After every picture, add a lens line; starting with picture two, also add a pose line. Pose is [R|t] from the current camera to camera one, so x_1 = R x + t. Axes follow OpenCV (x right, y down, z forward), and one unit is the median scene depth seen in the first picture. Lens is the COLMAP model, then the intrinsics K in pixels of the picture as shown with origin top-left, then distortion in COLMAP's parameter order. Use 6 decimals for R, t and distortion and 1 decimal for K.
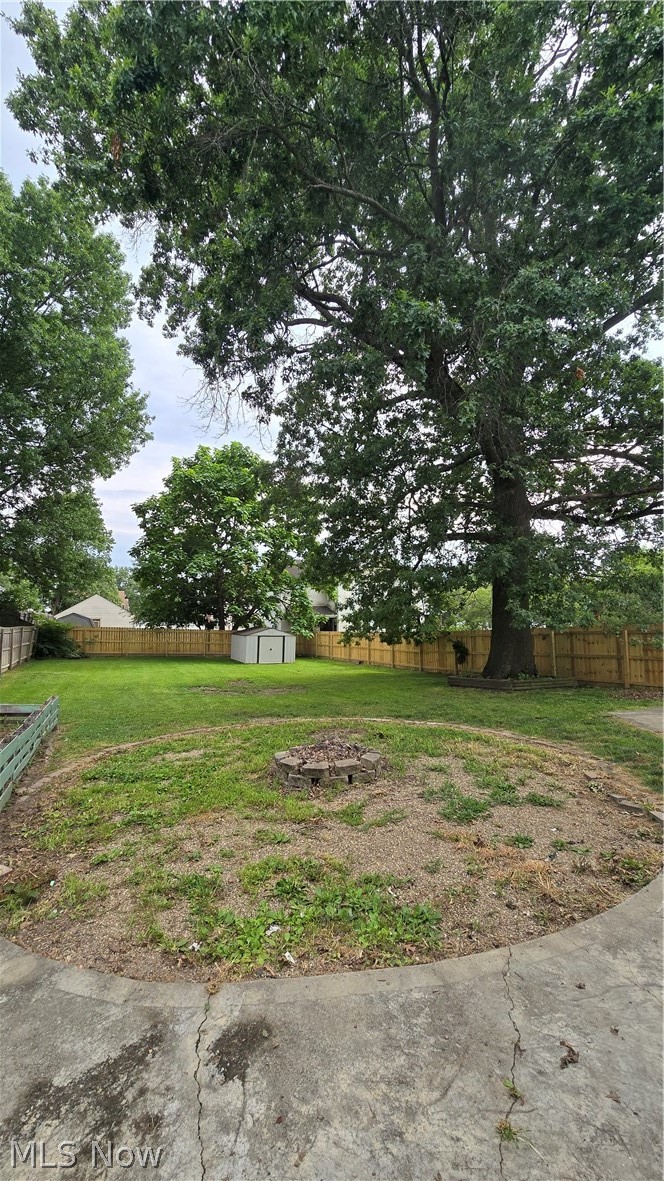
lens RADIAL K [[483.5, 0, 332.0], [0, 483.5, 590.5], [0, 0, 1]] dist [-0.001363, -0.000114]
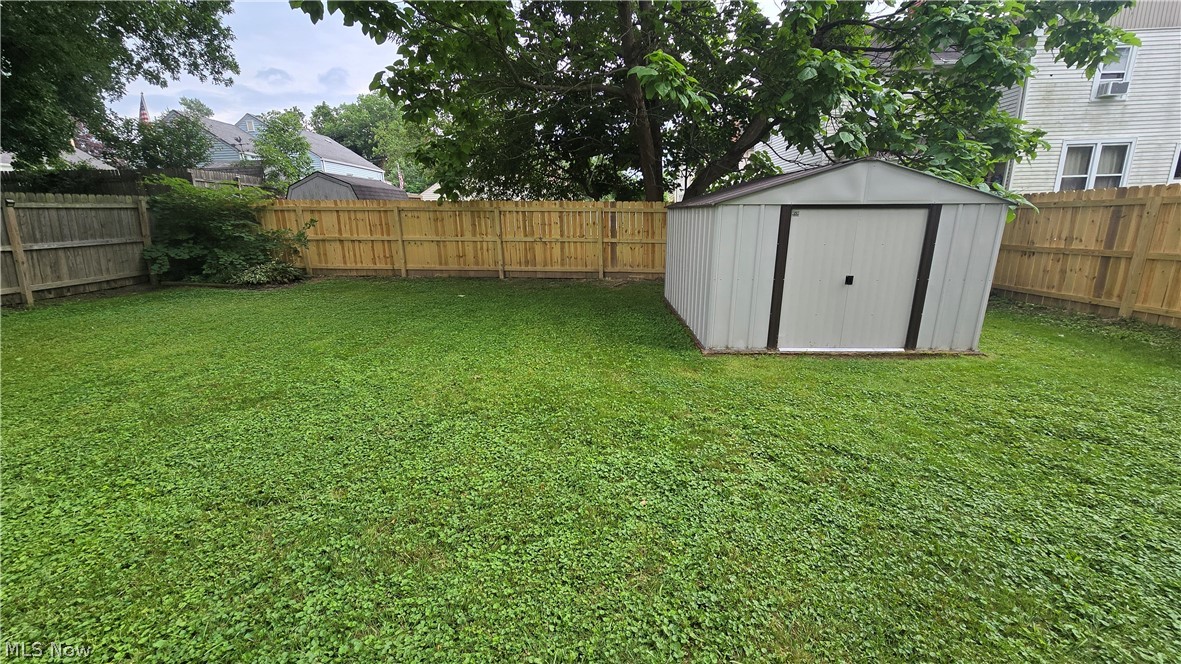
lens RADIAL K [[483.5, 0, 581.3], [0, 483.5, 339.7], [0, 0, 1]] dist [-0.001363, -0.000114]
pose [[0.885939, 0.092194, -0.454545, -0.127380], [0.057848, 0.950426, 0.305521, 0.079076], [0.460179, -0.296968, 0.836687, 0.776816]]
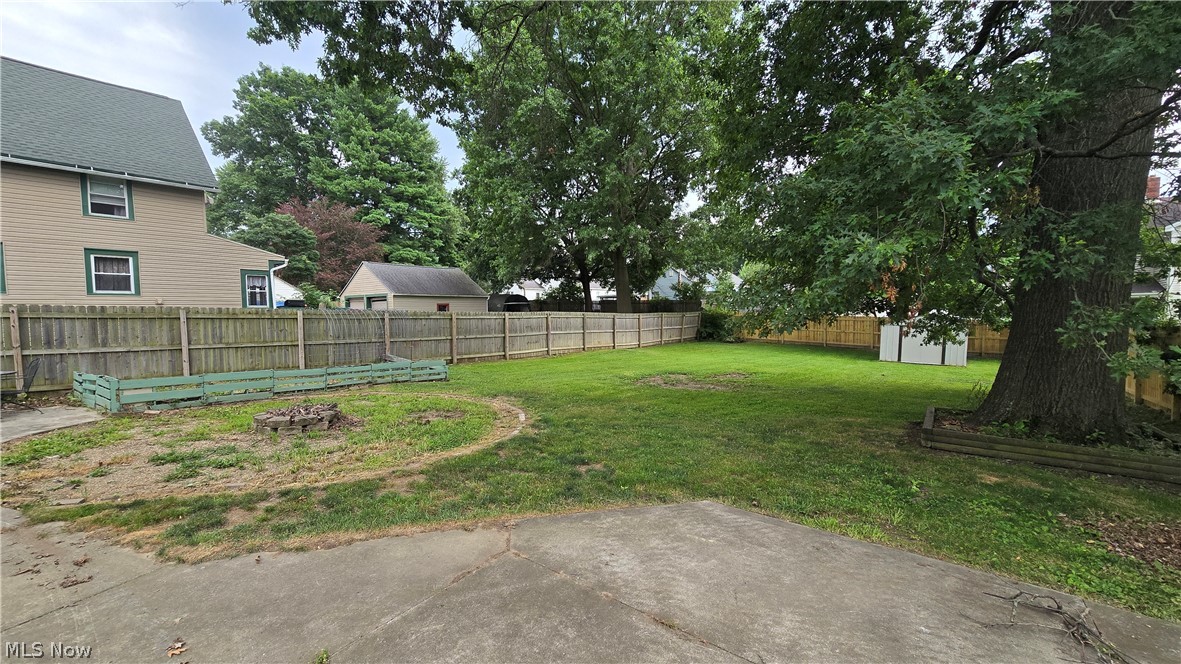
lens RADIAL K [[483.5, 0, 581.3], [0, 483.5, 339.7], [0, 0, 1]] dist [-0.001363, -0.000114]
pose [[0.446821, 0.049720, -0.893241, 0.286993], [0.065817, 0.993922, 0.088248, 0.016259], [0.892199, -0.098221, 0.440833, 0.218323]]
